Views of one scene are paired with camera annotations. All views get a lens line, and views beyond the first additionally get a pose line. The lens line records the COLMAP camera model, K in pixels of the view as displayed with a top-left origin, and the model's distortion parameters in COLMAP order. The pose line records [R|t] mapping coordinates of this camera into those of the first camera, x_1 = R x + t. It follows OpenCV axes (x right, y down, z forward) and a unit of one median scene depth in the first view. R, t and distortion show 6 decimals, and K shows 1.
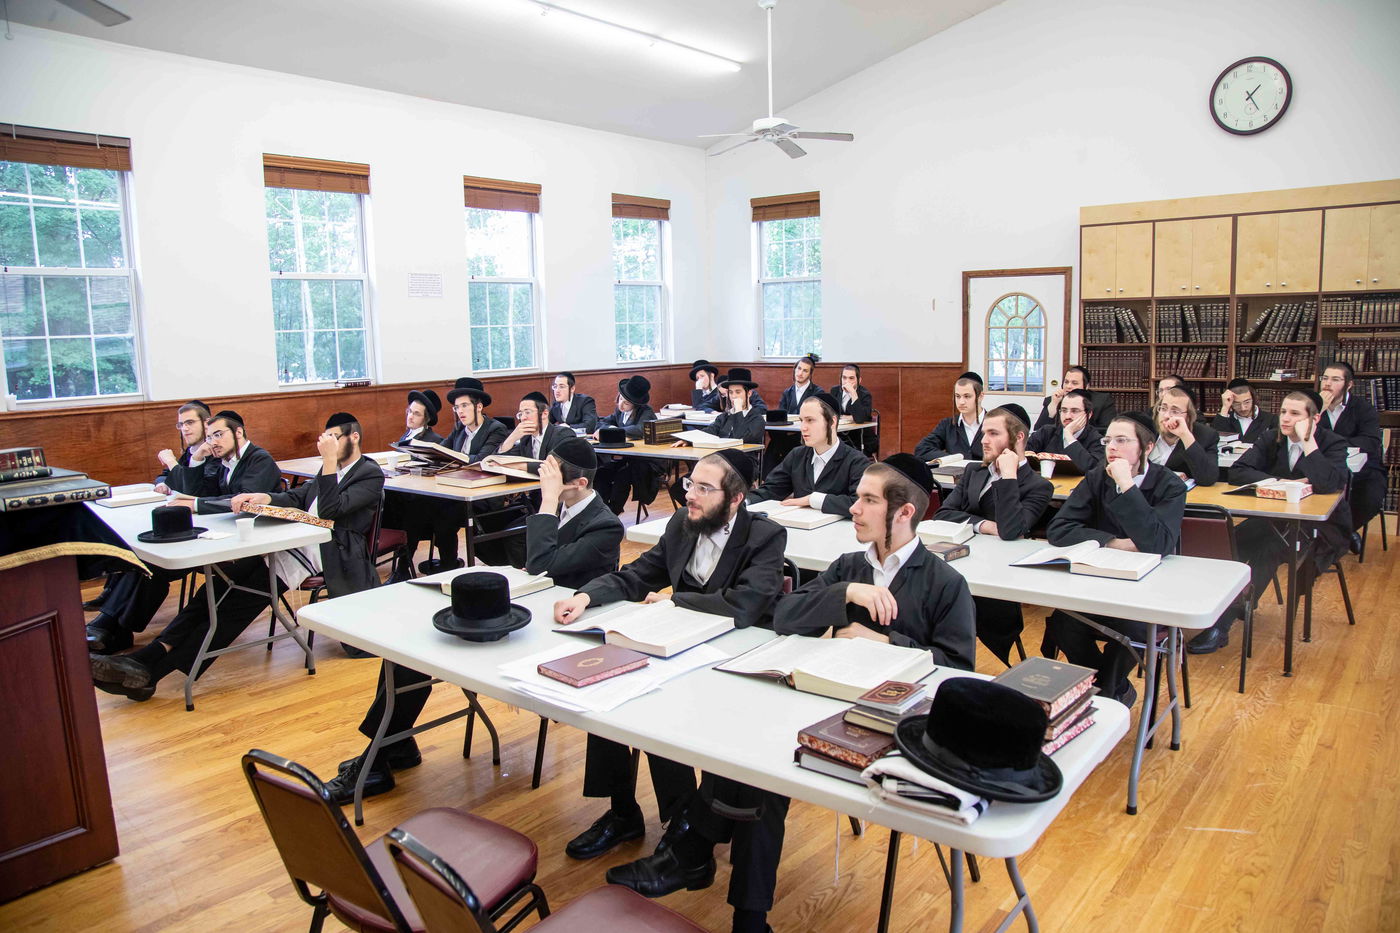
lens RADIAL K [[995.6, 0, 671.9], [0, 995.6, 461.8], [0, 0, 1]] dist [-0.126249, 0.066871]
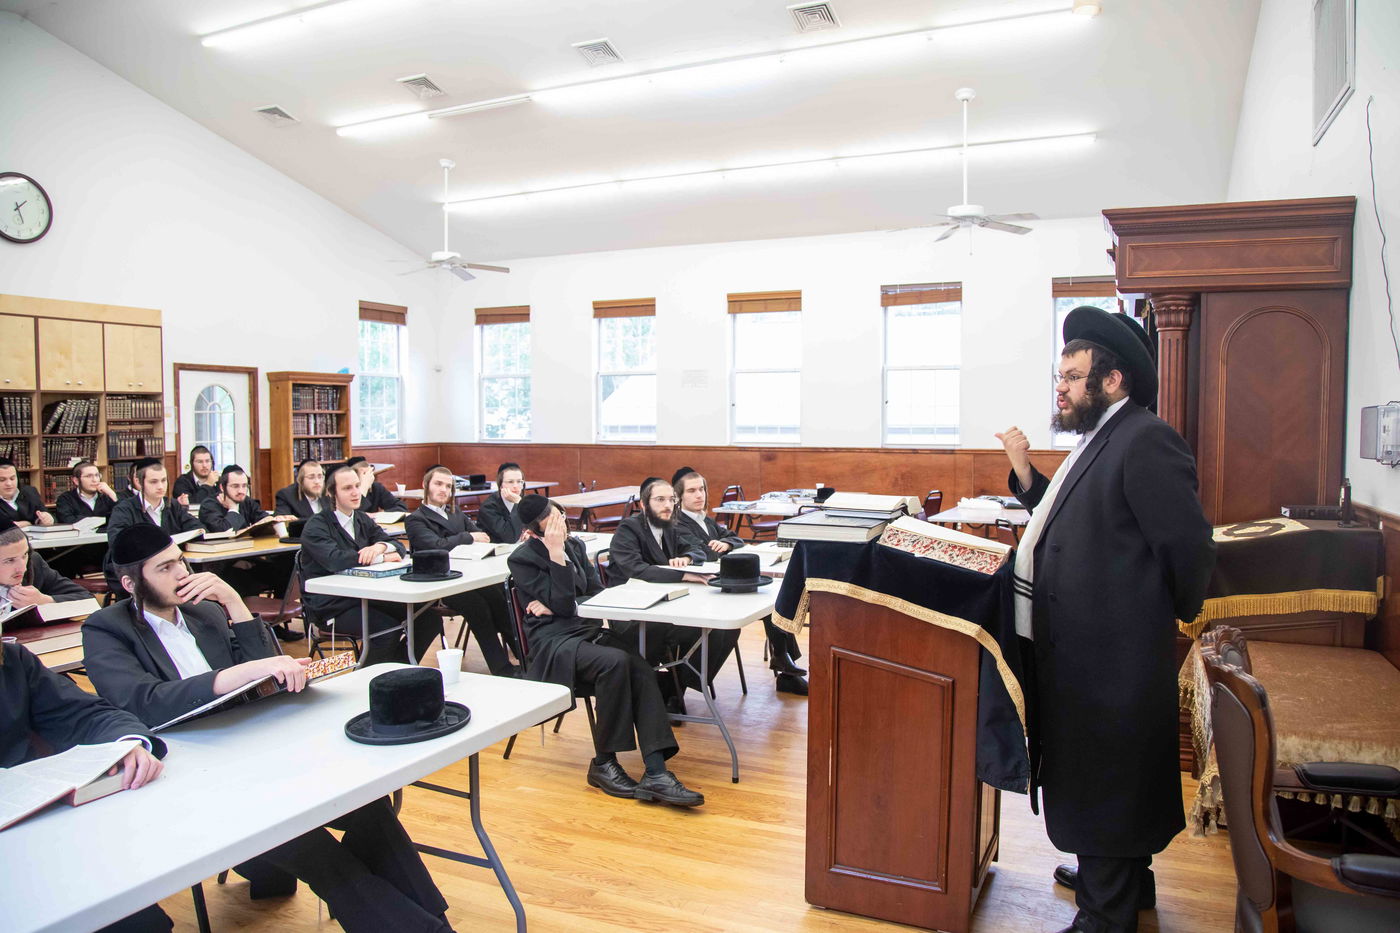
lens RADIAL K [[995.6, 0, 717.5], [0, 995.6, 476.7], [0, 0, 1]] dist [-0.126249, 0.066871]
pose [[-0.302834, -0.011114, 0.952979, -0.637210], [0.151035, 0.986736, 0.059504, -0.025194], [-0.940999, 0.161953, -0.297138, 0.588657]]
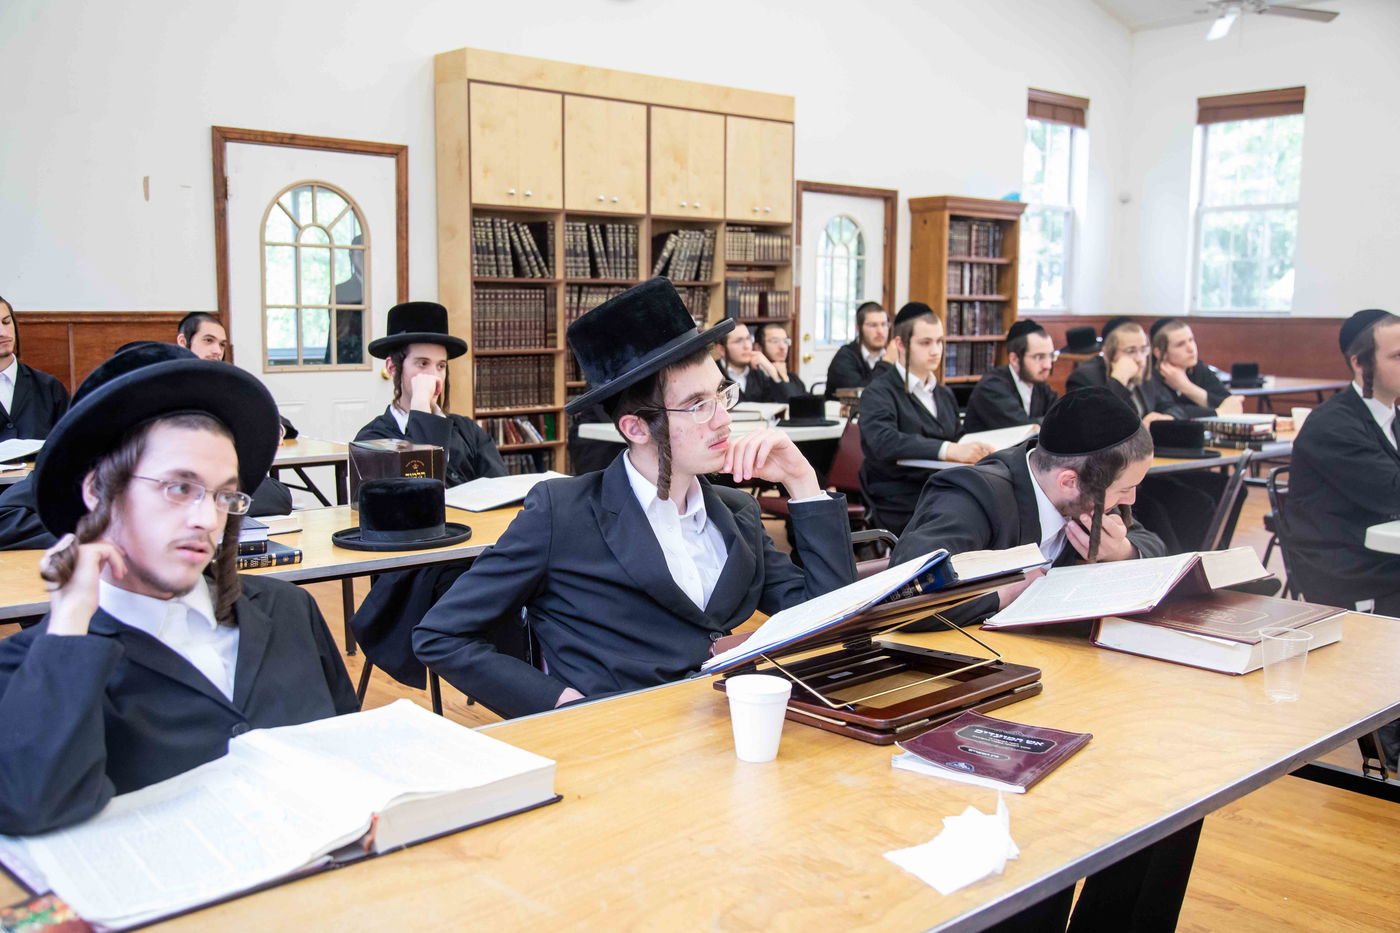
lens RADIAL K [[1364.0, 0, 682.3], [0, 1364.0, 477.7], [0, 0, 1]] dist [0.015311, 0.000000]
pose [[0.119360, -0.082509, 0.989417, -0.444495], [0.130137, 0.989244, 0.066795, -0.039596], [-0.984285, 0.120787, 0.128814, 0.829135]]
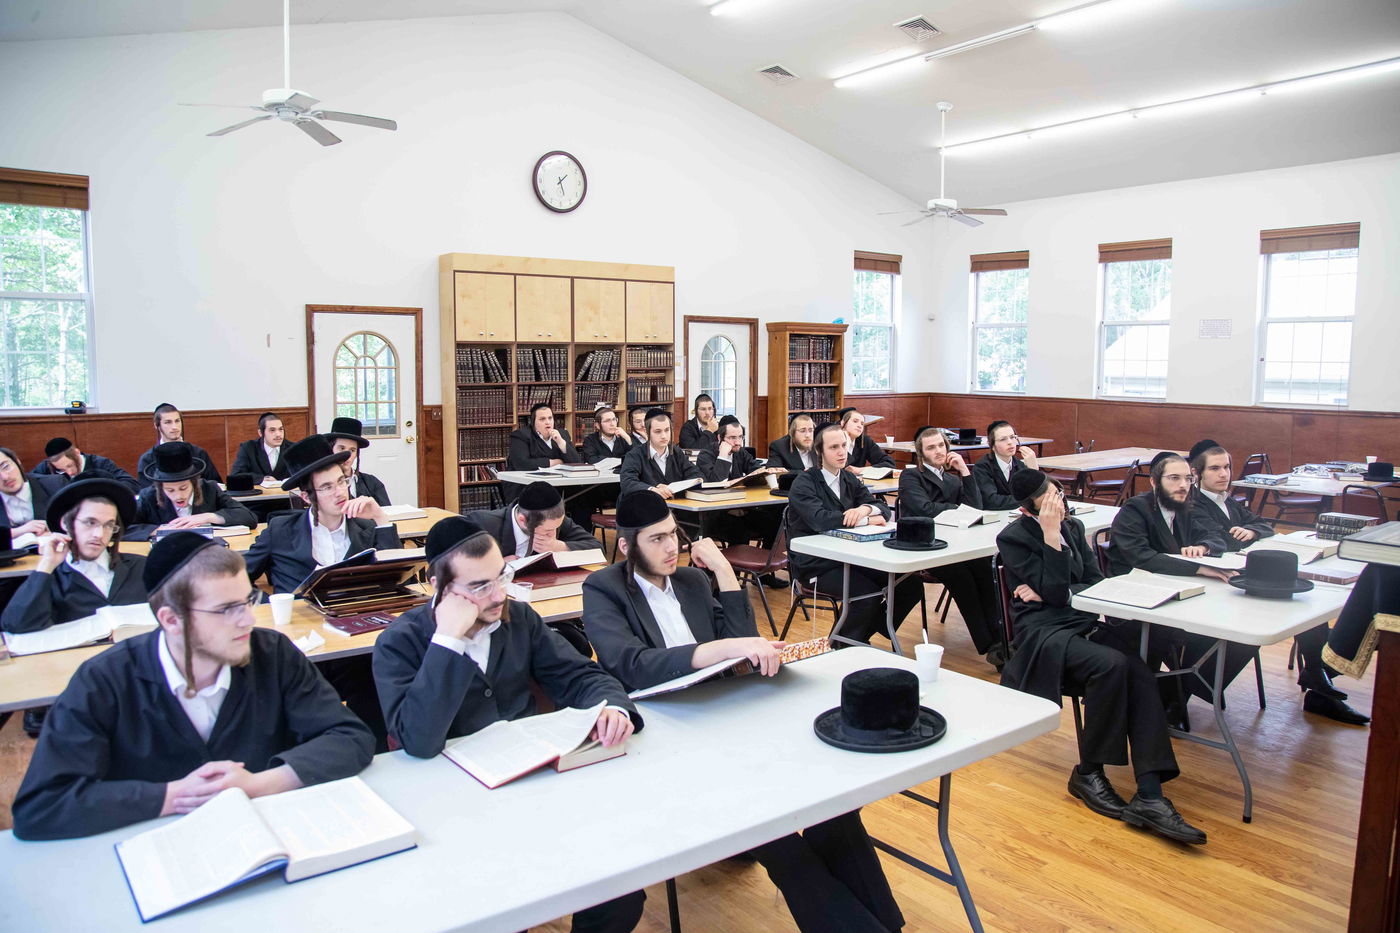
lens RADIAL K [[995.6, 0, 689.7], [0, 995.6, 469.3], [0, 0, 1]] dist [-0.126249, 0.066871]
pose [[0.203041, -0.061857, 0.977214, -0.603155], [0.129127, 0.990978, 0.035898, -0.038548], [-0.970619, 0.118896, 0.209197, 0.585922]]
